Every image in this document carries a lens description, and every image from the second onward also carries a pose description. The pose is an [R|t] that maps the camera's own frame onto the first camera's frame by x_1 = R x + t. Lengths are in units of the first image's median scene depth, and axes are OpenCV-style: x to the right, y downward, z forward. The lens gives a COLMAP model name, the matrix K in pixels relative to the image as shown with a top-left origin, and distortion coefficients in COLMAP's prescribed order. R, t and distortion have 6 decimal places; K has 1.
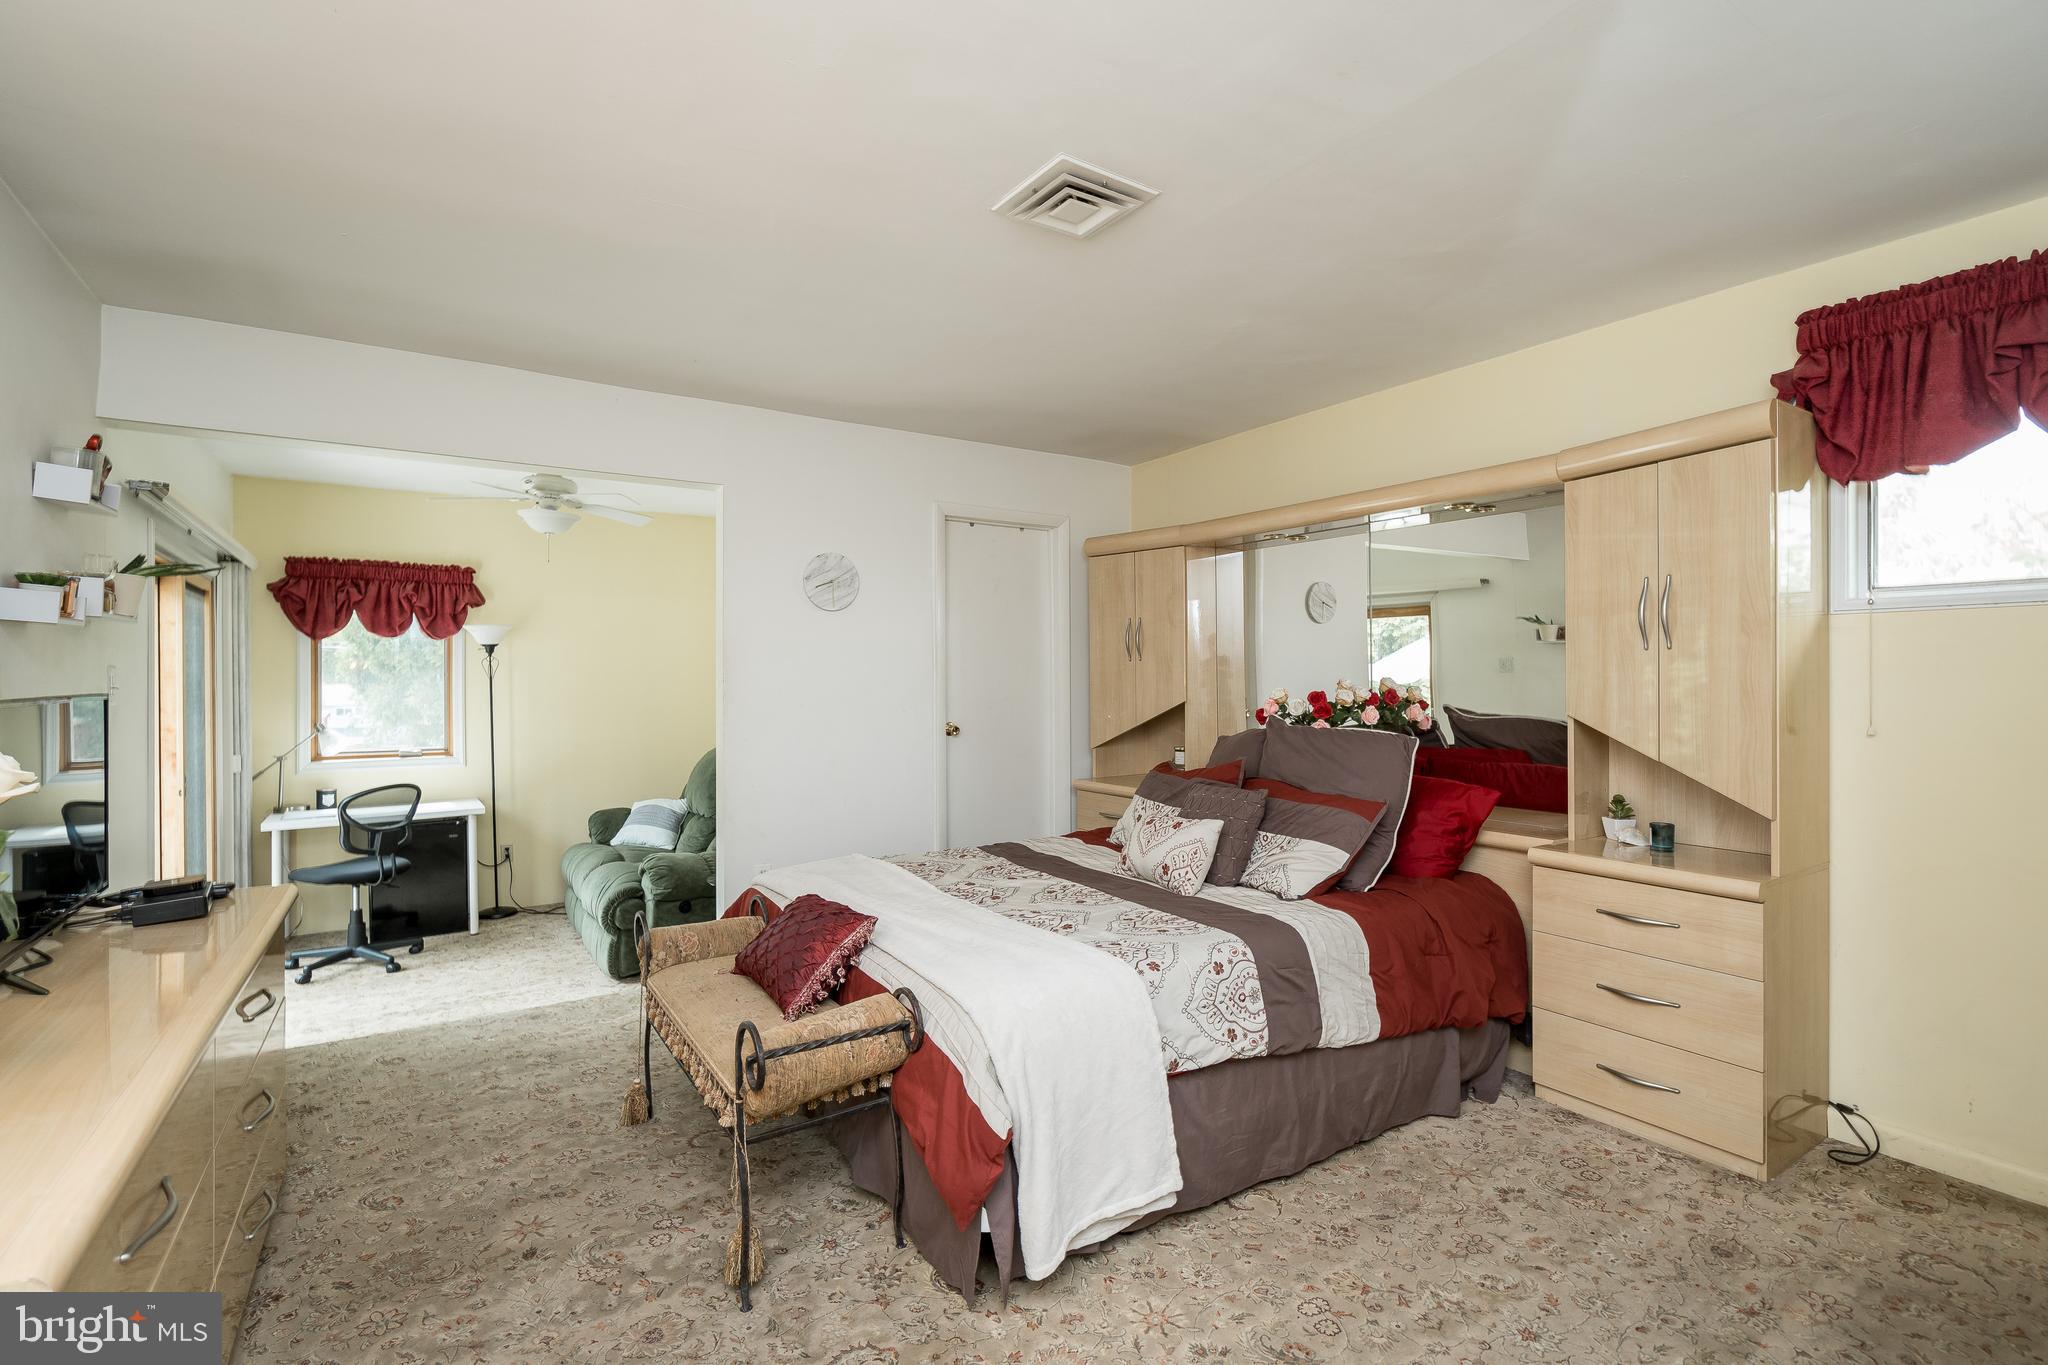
lens RADIAL K [[940.7, 0, 1003.7], [0, 940.7, 685.3], [0, 0, 1]] dist [-0.003424, -0.000245]
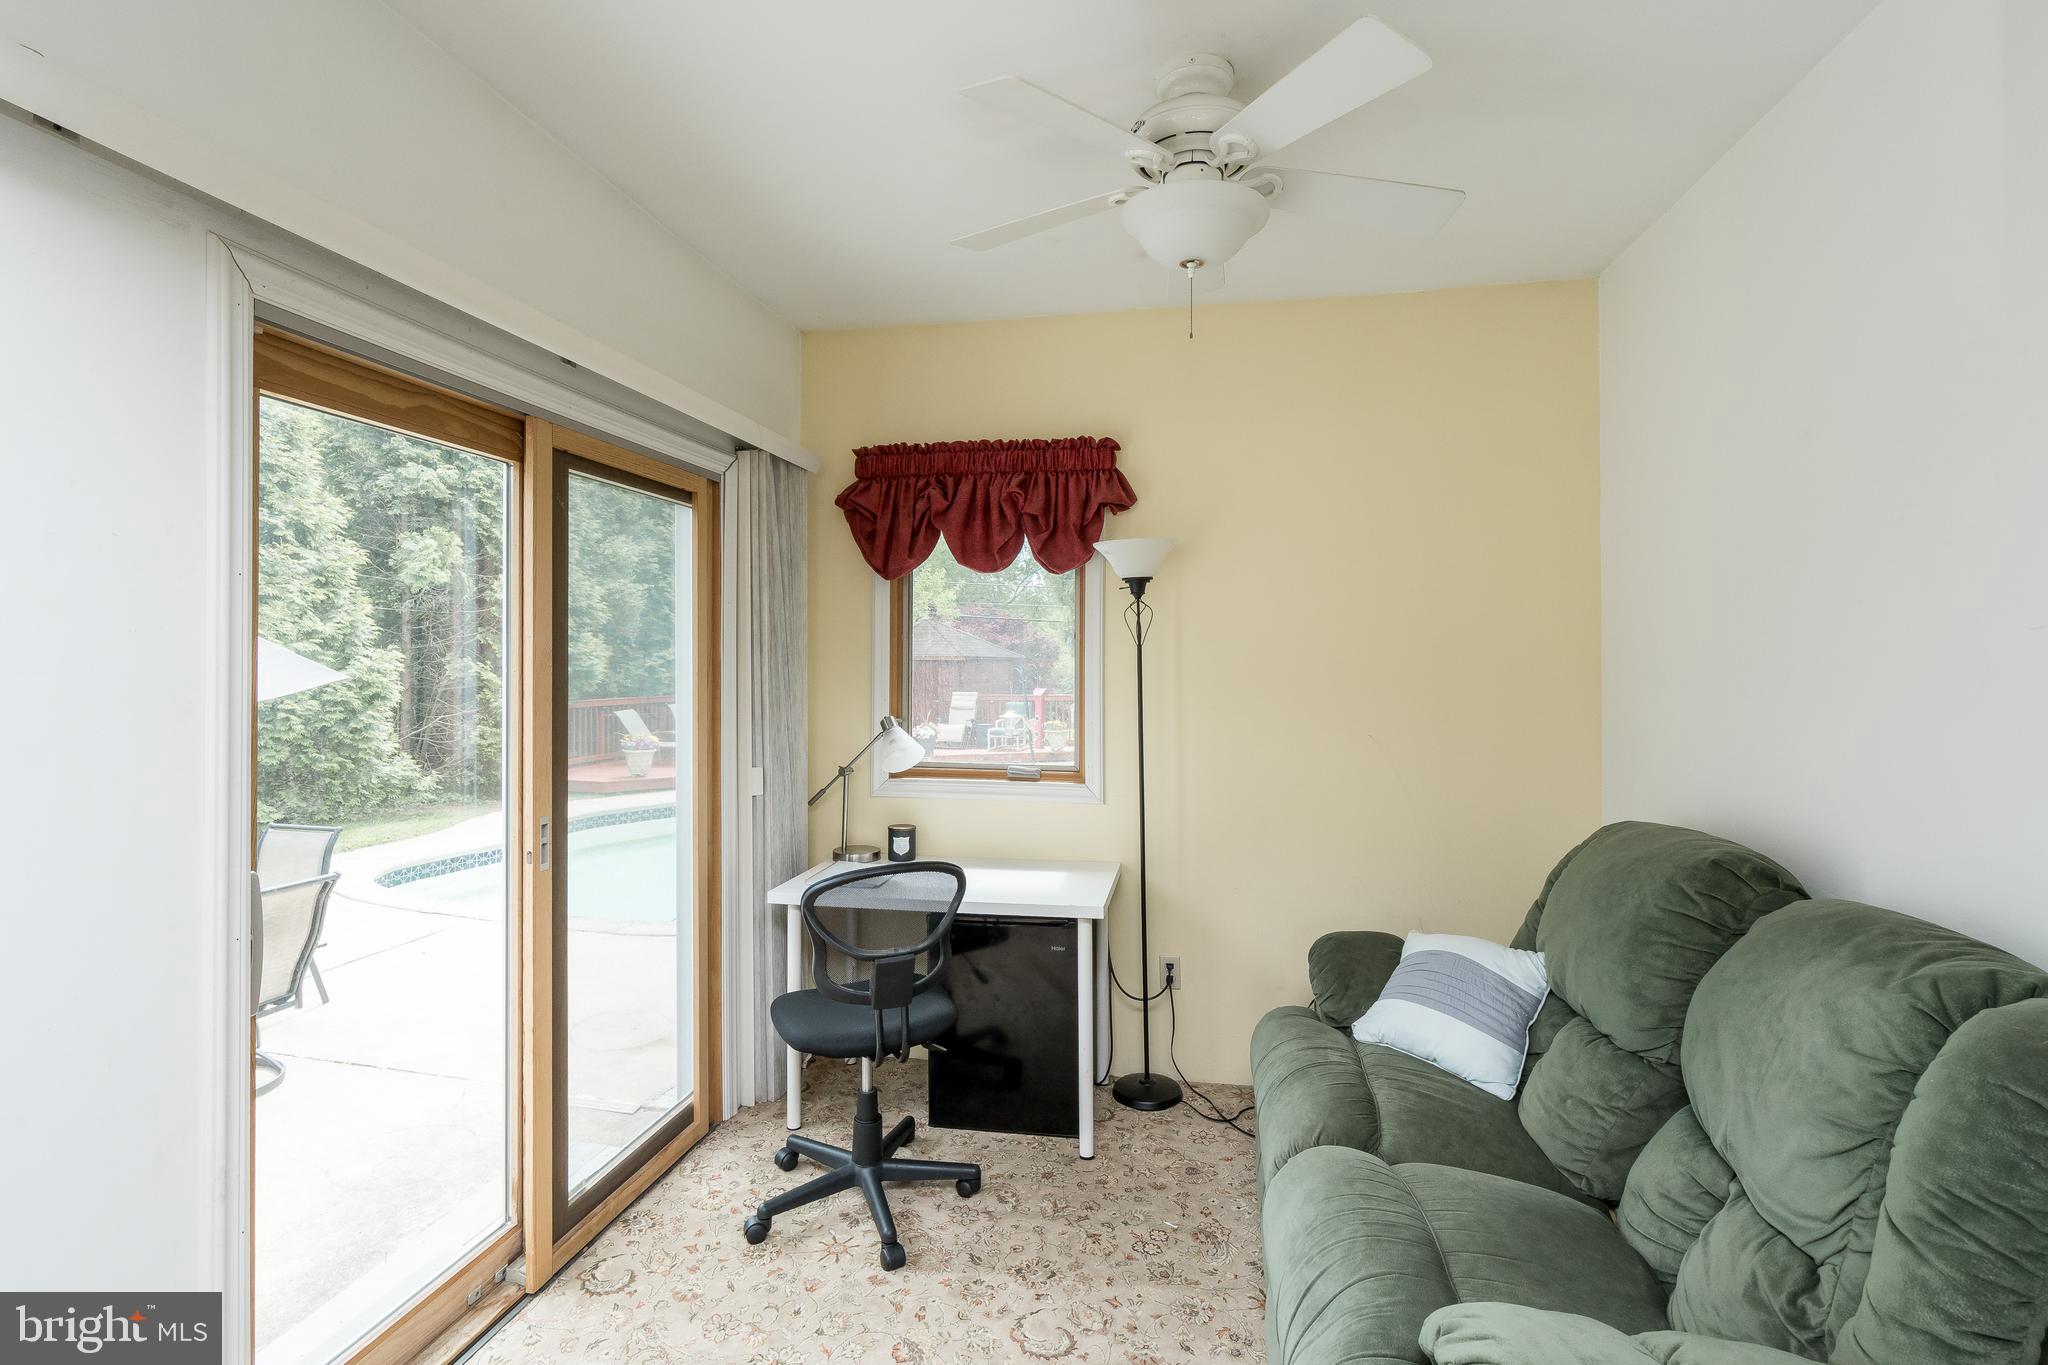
lens RADIAL K [[940.7, 0, 1031.5], [0, 940.7, 656.4], [0, 0, 1]] dist [-0.003424, -0.000245]
pose [[0.729828, 0.009287, -0.683568, -0.244573], [-0.014705, 0.999890, -0.002116, 0.001483], [0.683473, 0.011596, 0.729884, 0.611137]]
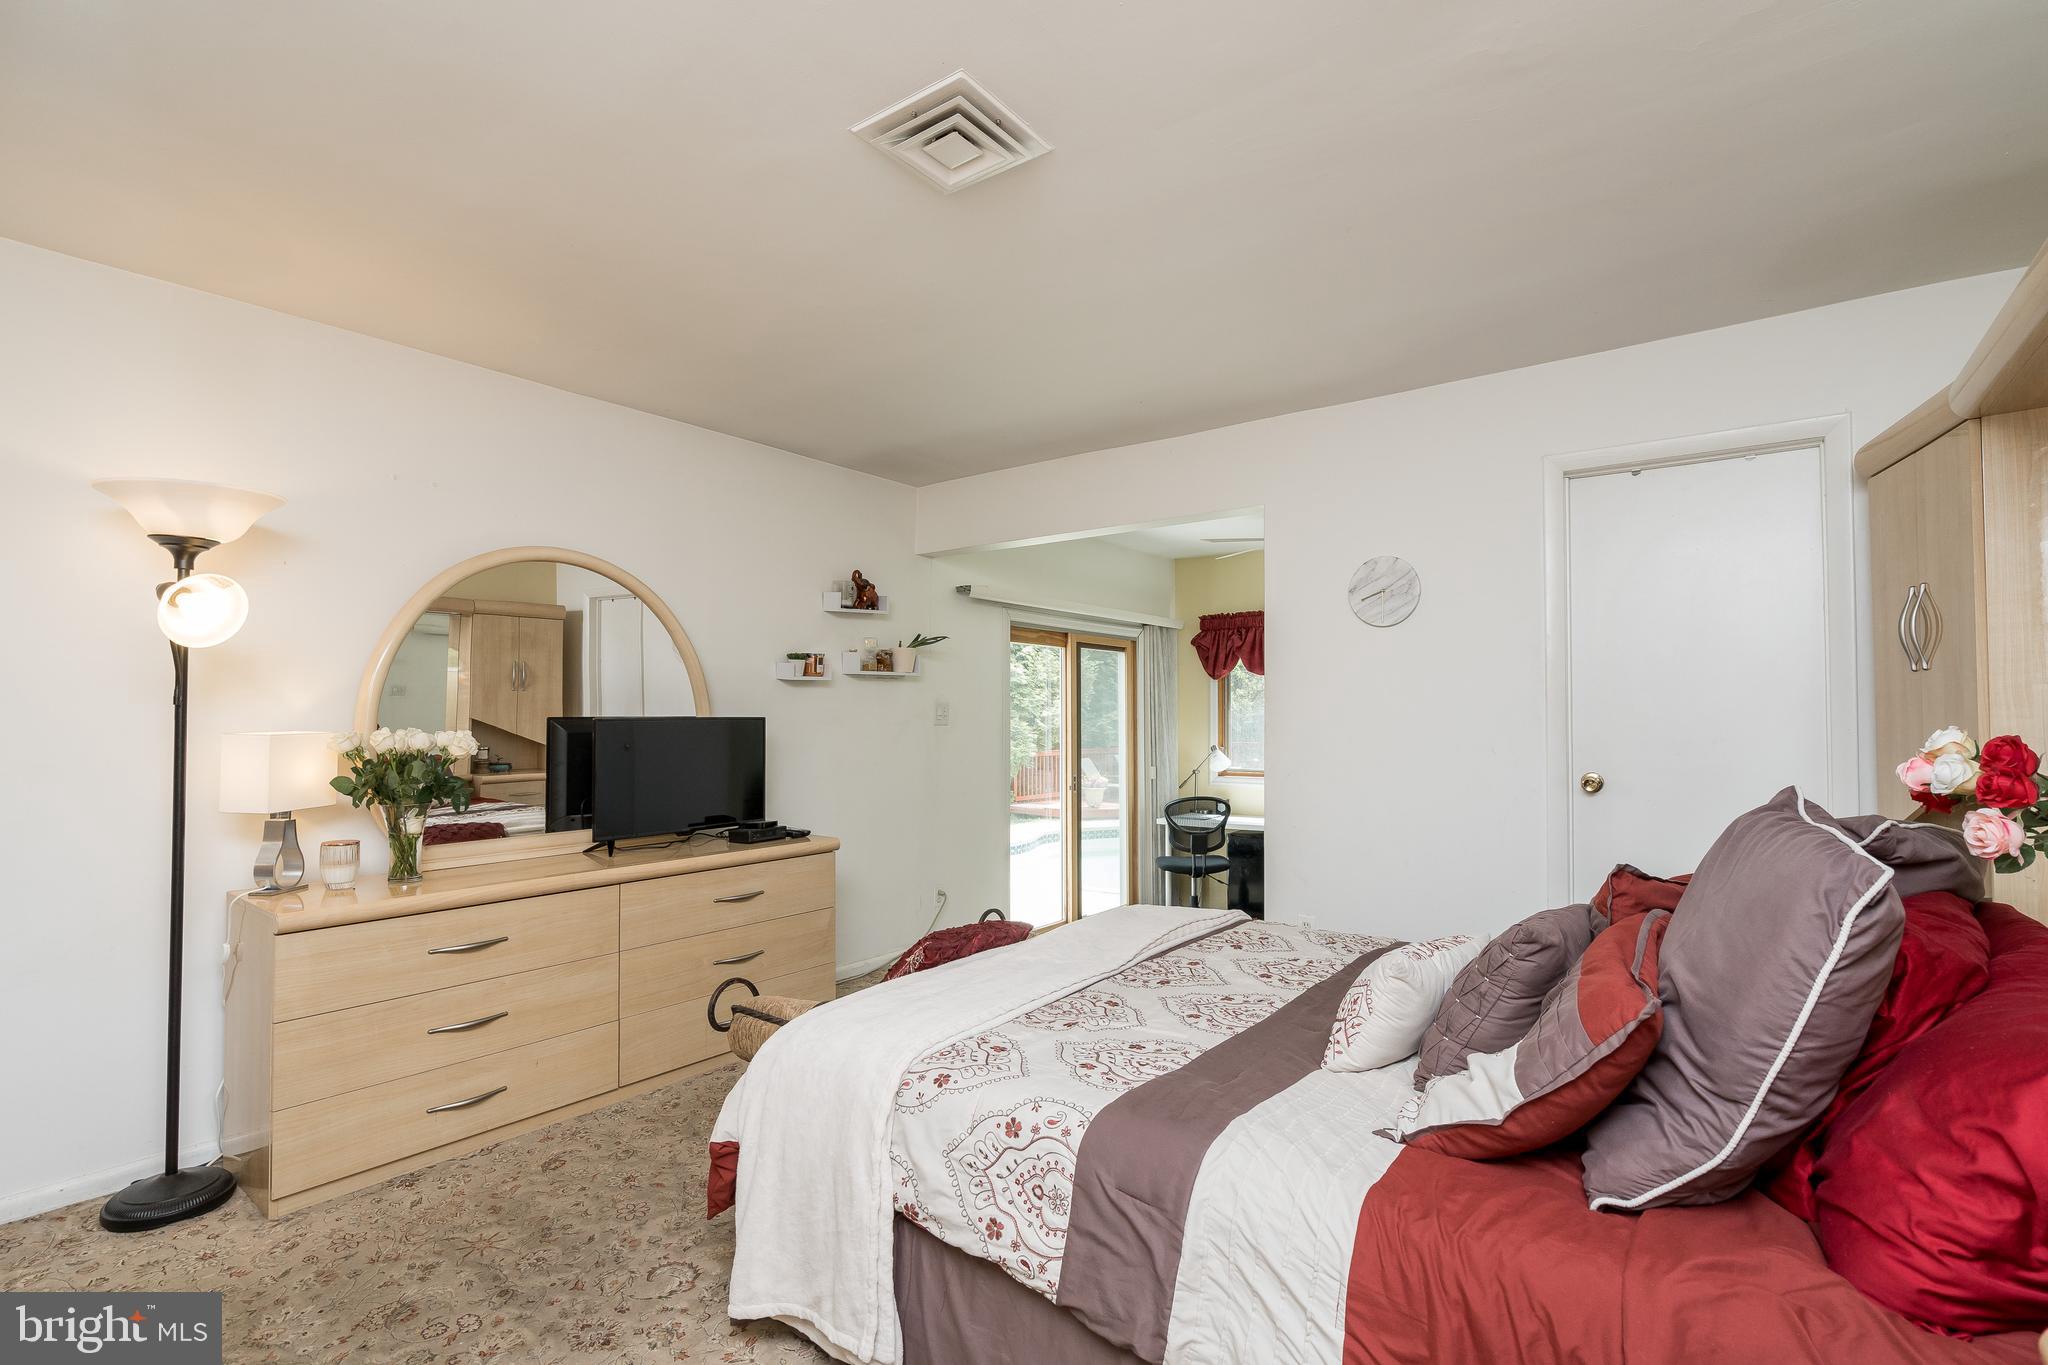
lens RADIAL K [[940.7, 0, 1012.3], [0, 940.7, 695.4], [0, 0, 1]] dist [-0.003424, -0.000245]
pose [[0.336924, -0.016024, -0.941395, 0.360050], [-0.007008, 0.999785, -0.019526, -0.000300], [0.941506, 0.013176, 0.336739, 0.313864]]
